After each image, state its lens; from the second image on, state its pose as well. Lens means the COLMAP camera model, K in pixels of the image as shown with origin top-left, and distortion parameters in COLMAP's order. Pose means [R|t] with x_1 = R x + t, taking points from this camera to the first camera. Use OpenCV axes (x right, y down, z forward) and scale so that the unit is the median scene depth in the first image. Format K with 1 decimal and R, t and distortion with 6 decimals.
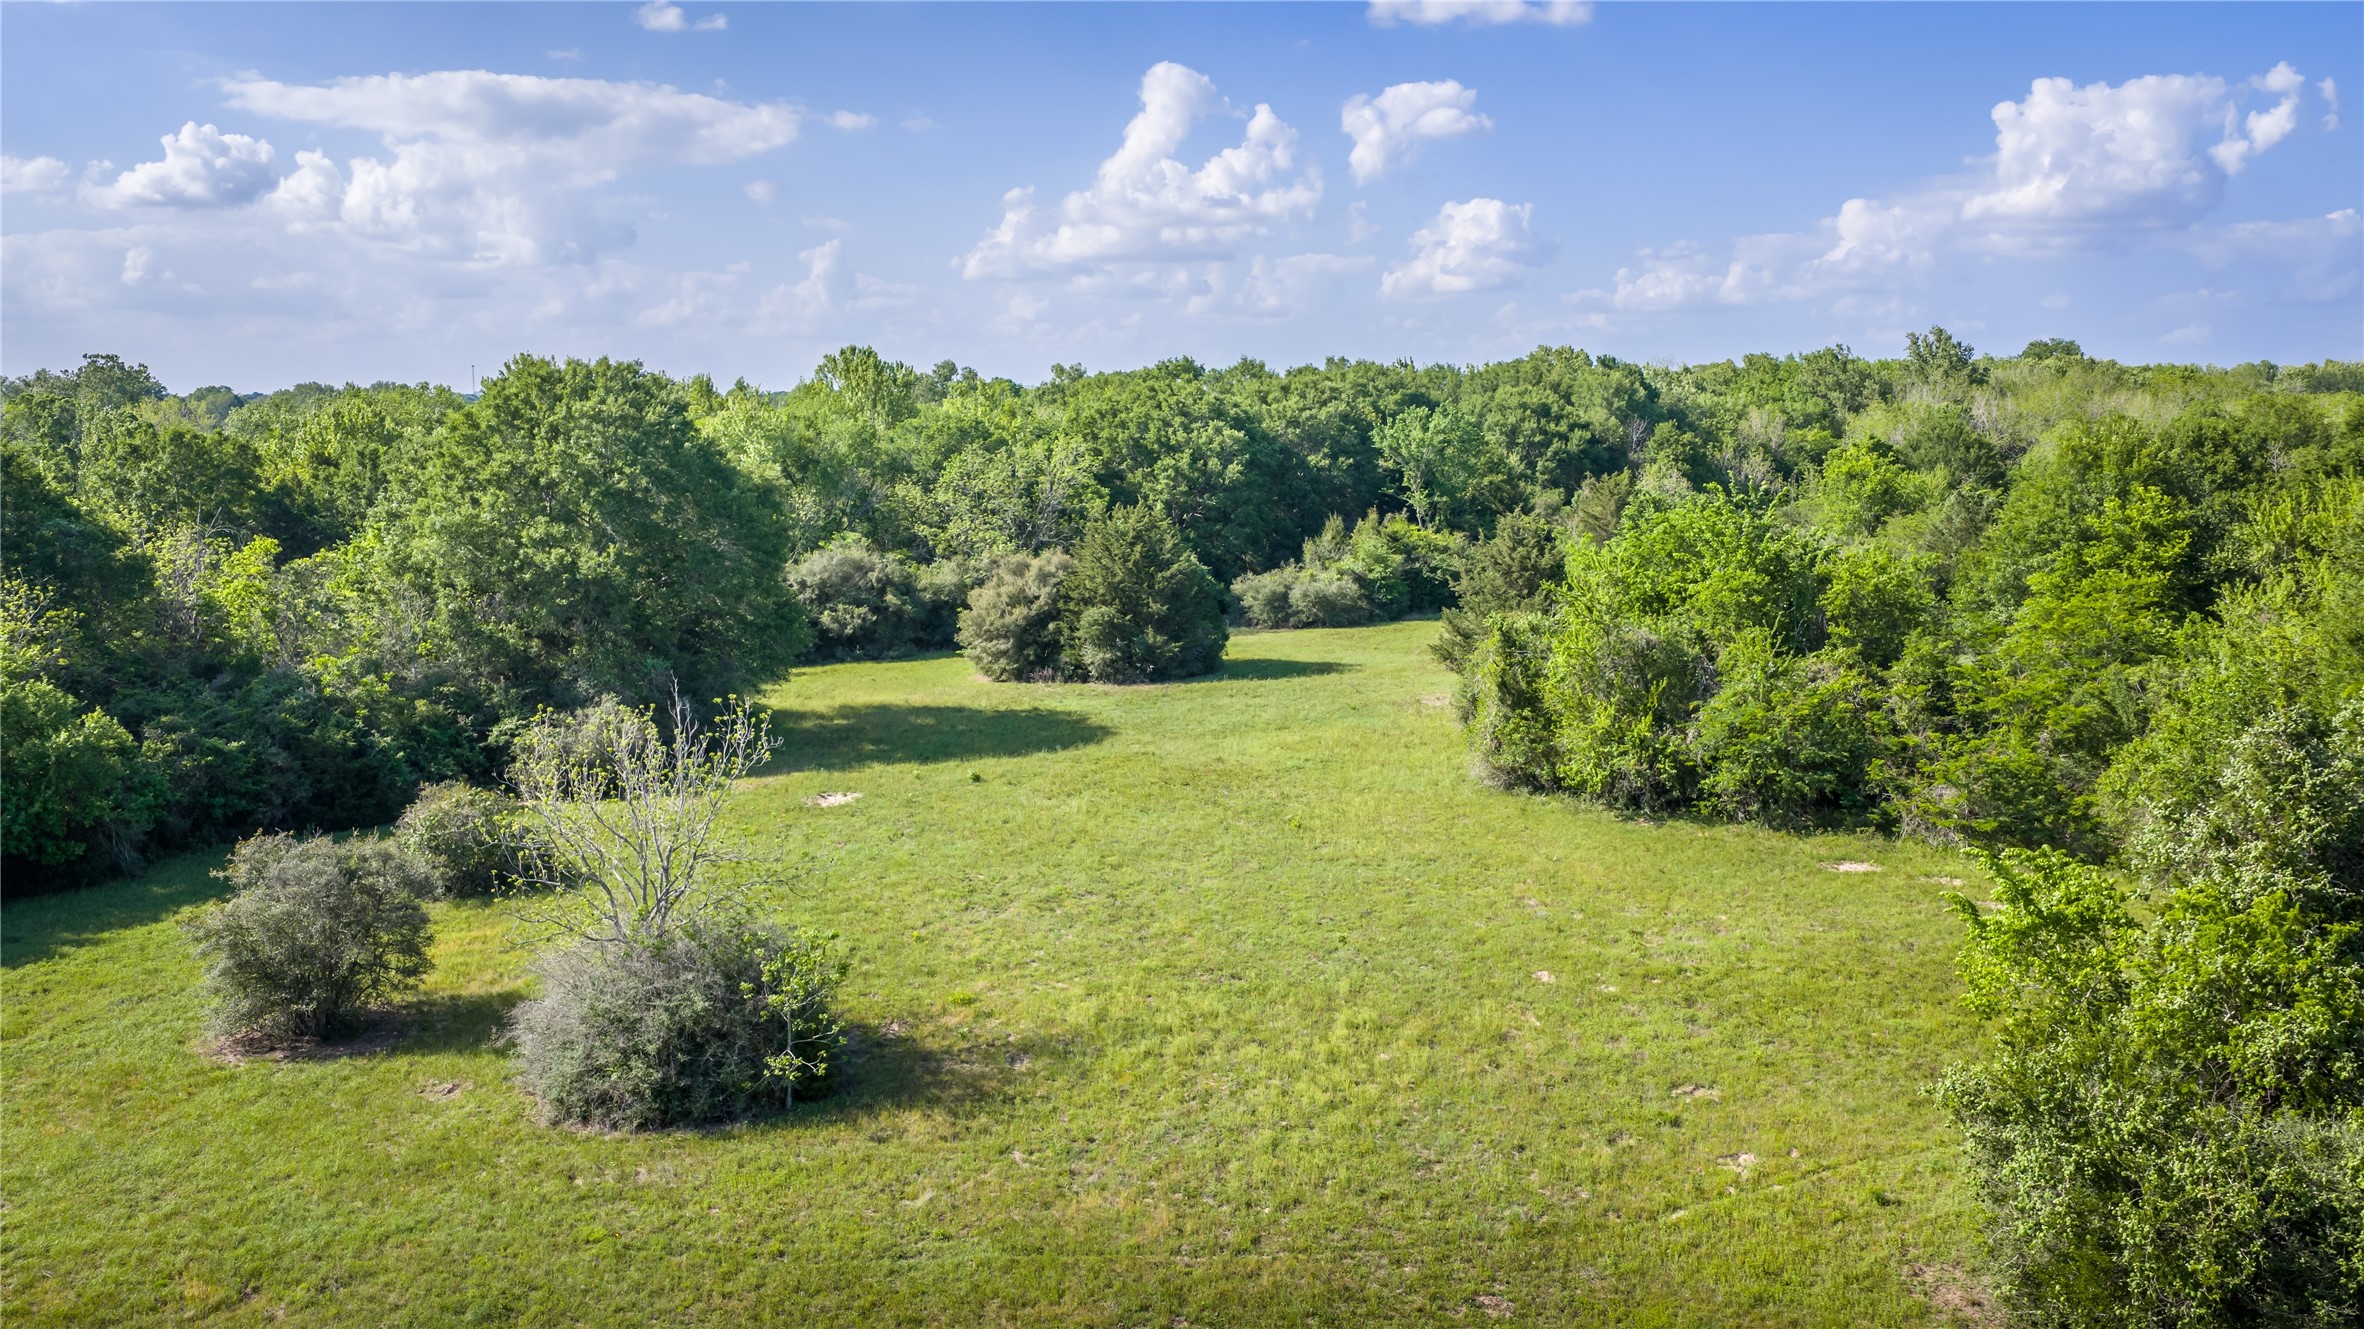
lens RADIAL K [[1984.4, 0, 1190.9], [0, 1984.4, 661.3], [0, 0, 1]] dist [0.026025, -0.026309]
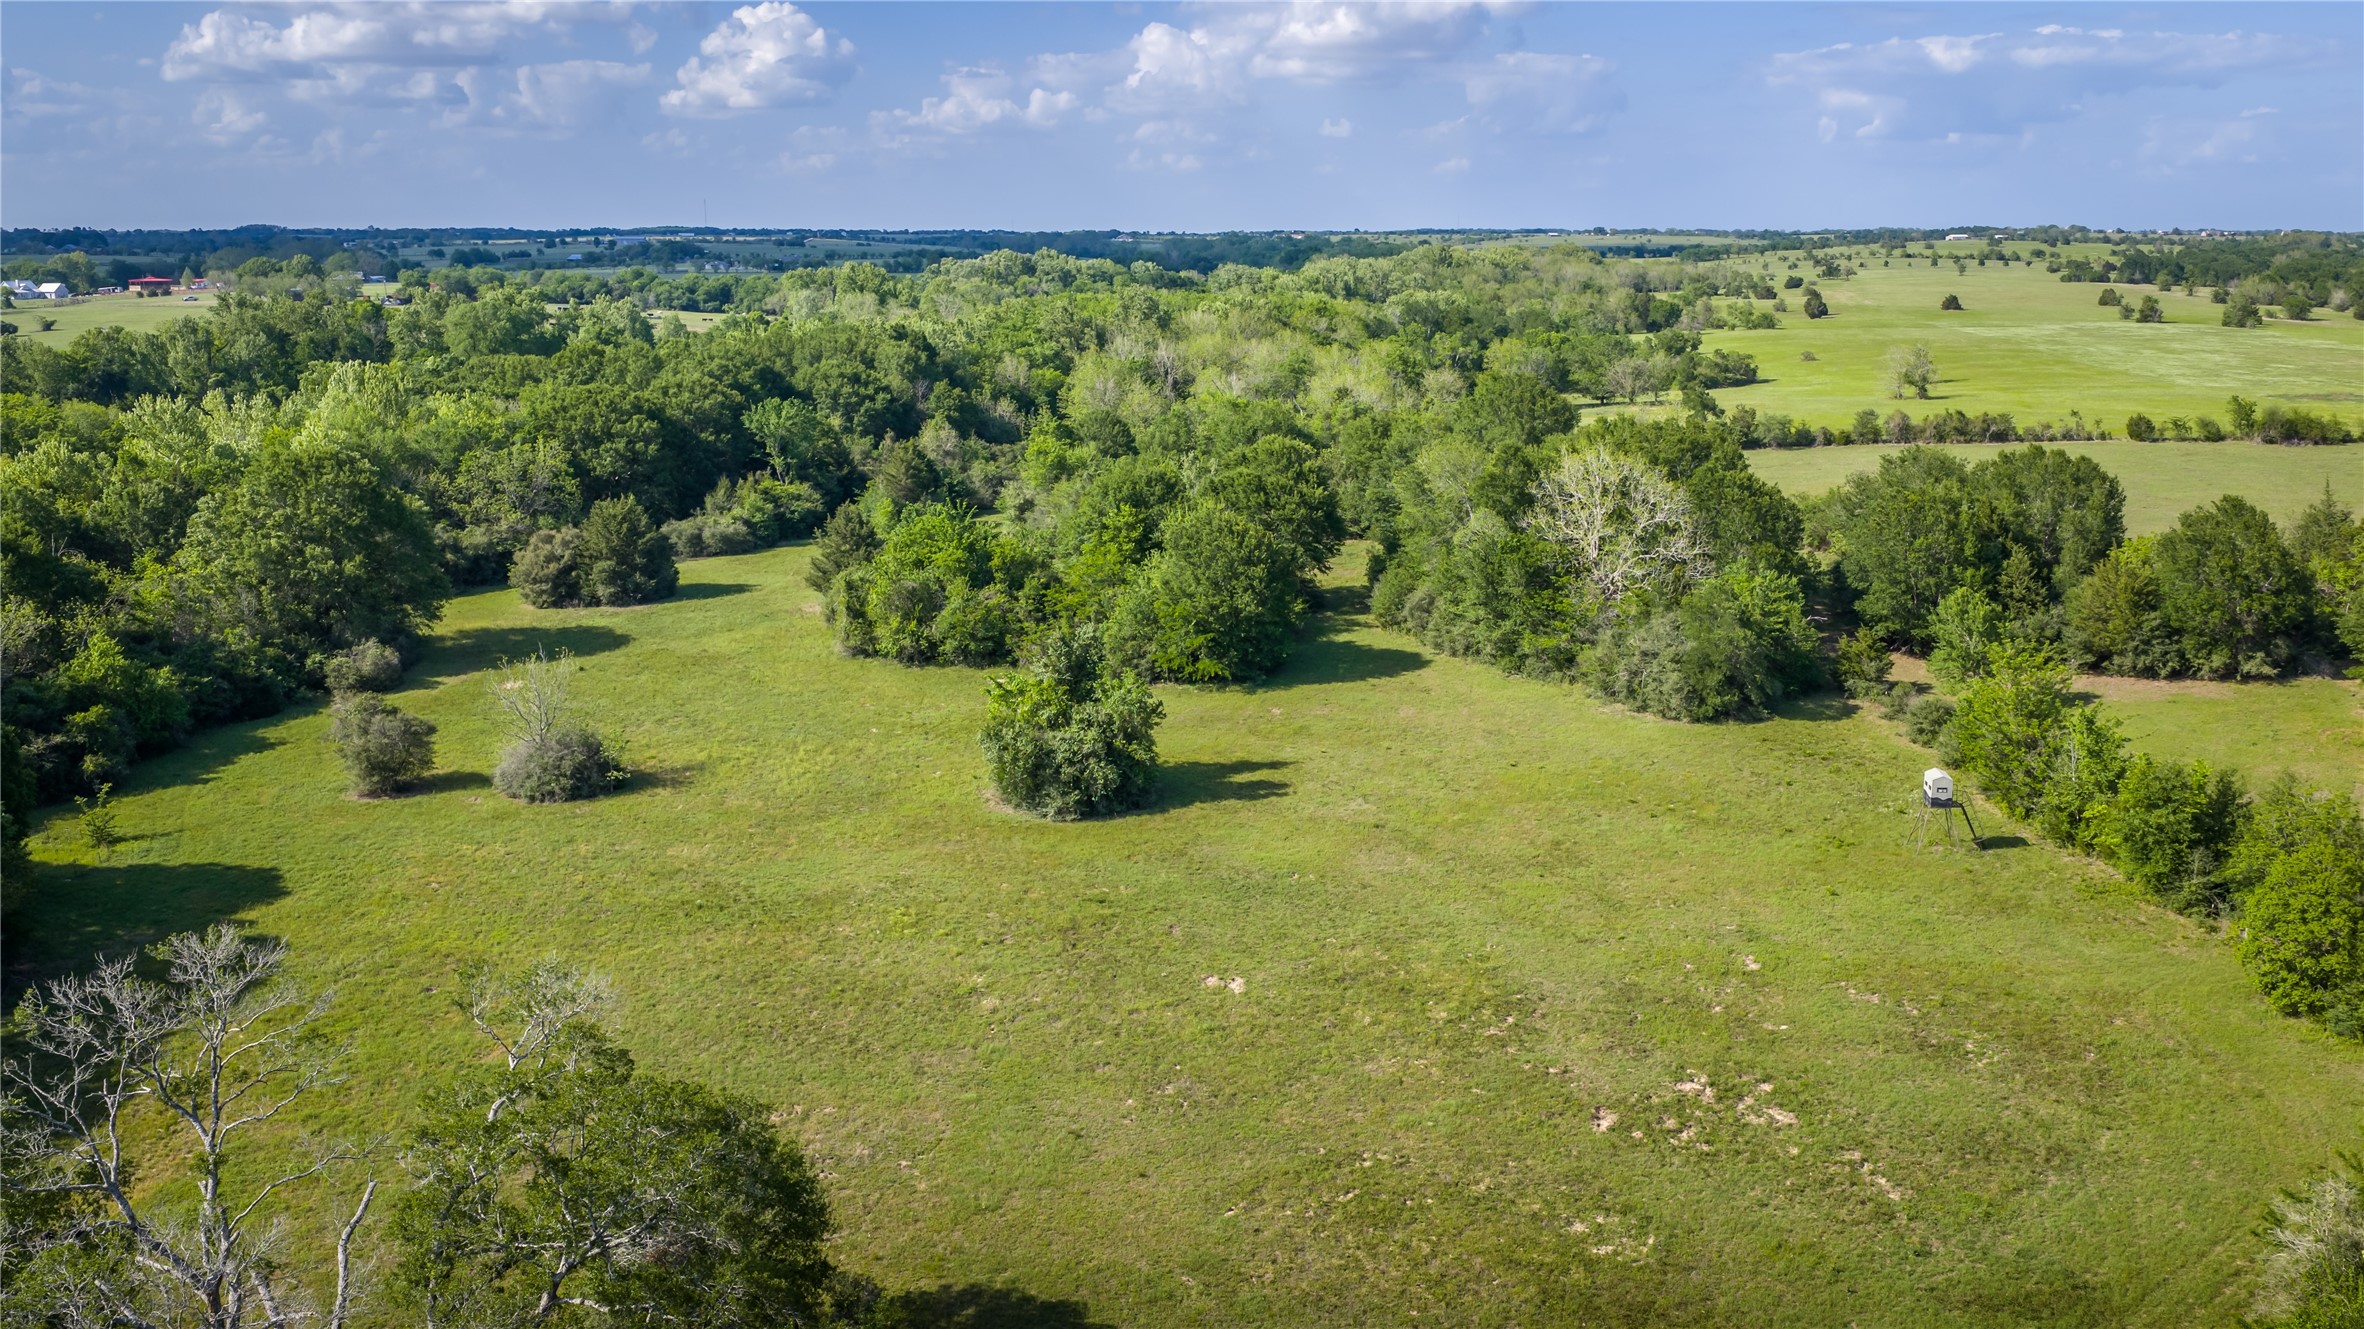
lens RADIAL K [[1984.4, 0, 1191.9], [0, 1984.4, 660.4], [0, 0, 1]] dist [0.026025, -0.026309]
pose [[0.942399, -0.069841, 0.327118, -0.130755], [0.043264, 0.995195, 0.087837, -0.068883], [-0.331680, -0.068625, 0.940893, -0.752716]]
